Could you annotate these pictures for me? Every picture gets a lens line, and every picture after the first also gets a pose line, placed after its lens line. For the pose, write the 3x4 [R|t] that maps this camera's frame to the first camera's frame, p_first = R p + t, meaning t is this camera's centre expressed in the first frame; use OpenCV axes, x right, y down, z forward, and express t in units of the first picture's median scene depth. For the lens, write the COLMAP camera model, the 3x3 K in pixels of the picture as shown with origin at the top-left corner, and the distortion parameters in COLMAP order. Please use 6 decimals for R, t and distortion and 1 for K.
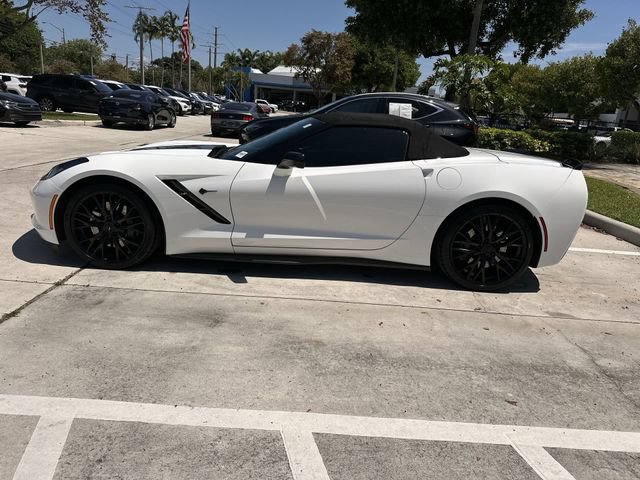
lens RADIAL K [[453.3, 0, 324.1], [0, 453.3, 236.1], [0, 0, 1]] dist [0.023246, -0.033629]
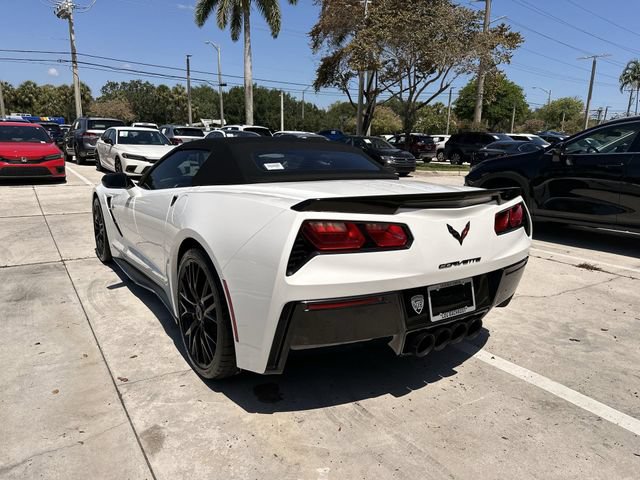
lens RADIAL K [[453.3, 0, 323.3], [0, 453.3, 238.6], [0, 0, 1]] dist [0.023246, -0.033629]
pose [[0.562496, 0.108483, -0.819652, 1.017198], [-0.200147, 0.979736, -0.007684, -0.115099], [0.802209, 0.168373, 0.572810, 0.730505]]
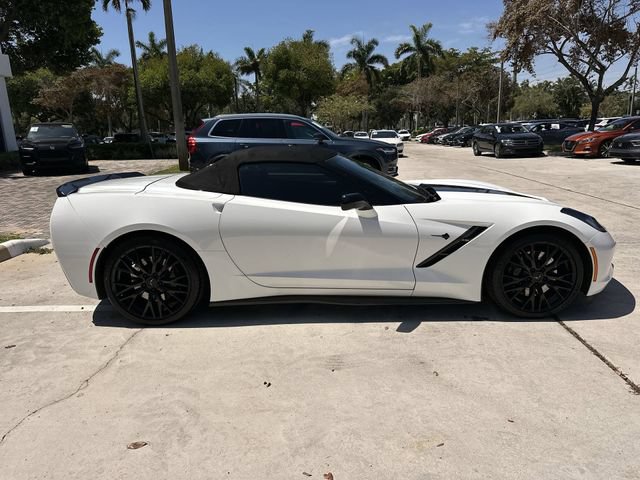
lens RADIAL K [[453.3, 0, 324.6], [0, 453.3, 240.5], [0, 0, 1]] dist [0.023246, -0.033629]
pose [[-0.998639, -0.052145, 0.001392, -0.011124], [-0.045071, 0.875981, 0.480235, -0.670115], [-0.026261, 0.479518, -0.877139, 2.312114]]
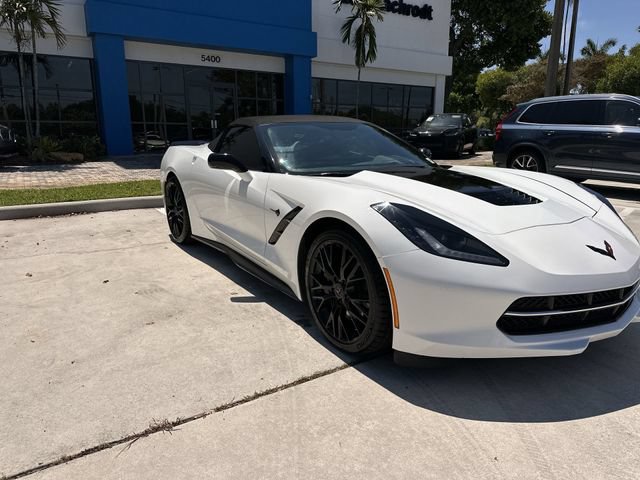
lens RADIAL K [[453.3, 0, 319.6], [0, 453.3, 241.3], [0, 0, 1]] dist [0.023246, -0.033629]
pose [[-0.535683, -0.266003, 0.801428, -0.973653], [0.181380, 0.890687, 0.416866, -0.517308], [-0.824709, 0.368671, -0.428878, 1.782210]]
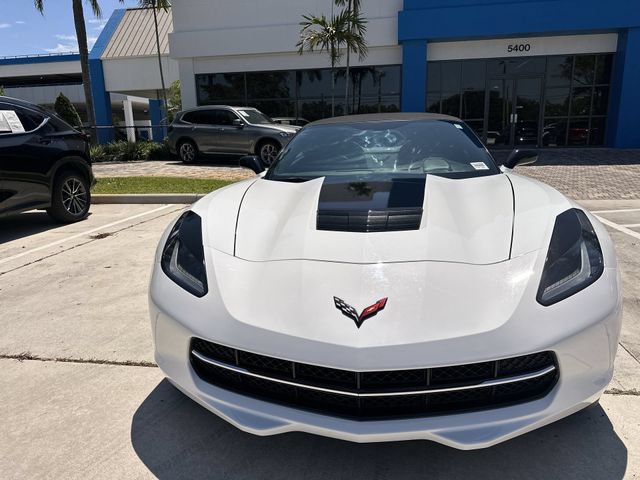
lens RADIAL K [[453.3, 0, 323.5], [0, 453.3, 245.3], [0, 0, 1]] dist [0.023246, -0.033629]
pose [[0.161101, -0.308597, 0.937451, -1.059802], [0.297534, 0.920852, 0.252002, -0.345671], [-0.941021, 0.238326, 0.240168, 1.120685]]
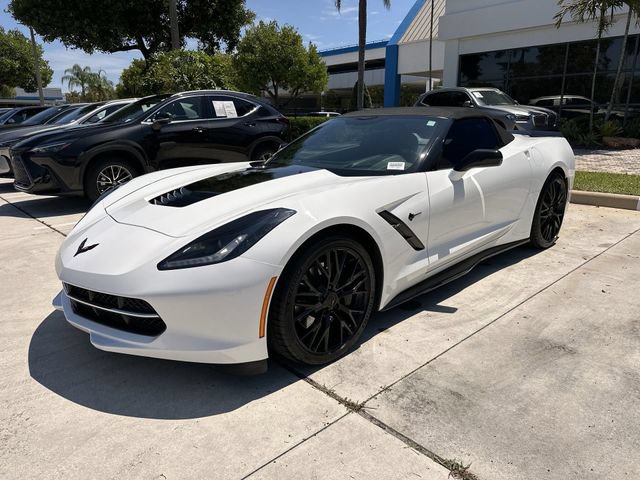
lens RADIAL K [[453.3, 0, 318.3], [0, 453.3, 236.0], [0, 0, 1]] dist [0.023246, -0.033629]
pose [[0.728151, -0.251782, 0.637496, -0.858959], [0.246919, 0.963996, 0.098703, -0.176117], [-0.639396, 0.085539, 0.764105, 0.479379]]
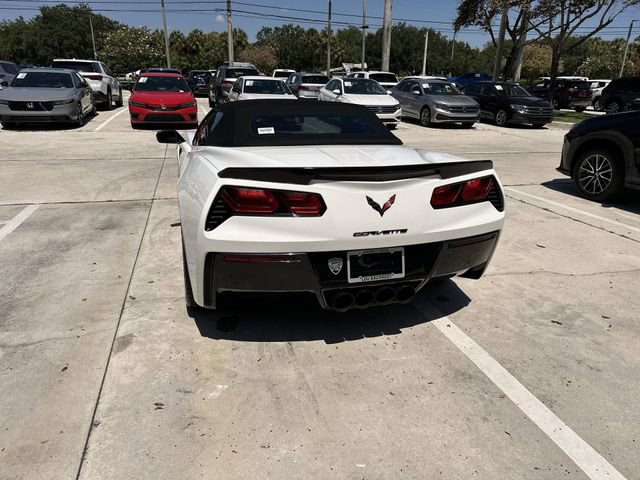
lens RADIAL K [[454.7, 0, 323.5], [0, 454.7, 233.6], [0, 0, 1]] dist [0.033151, -0.046379]
pose [[0.284769, 0.233043, -0.929837, 1.214349], [-0.253289, 0.953818, 0.161482, -0.209804], [0.924528, 0.189532, 0.330645, 0.942714]]
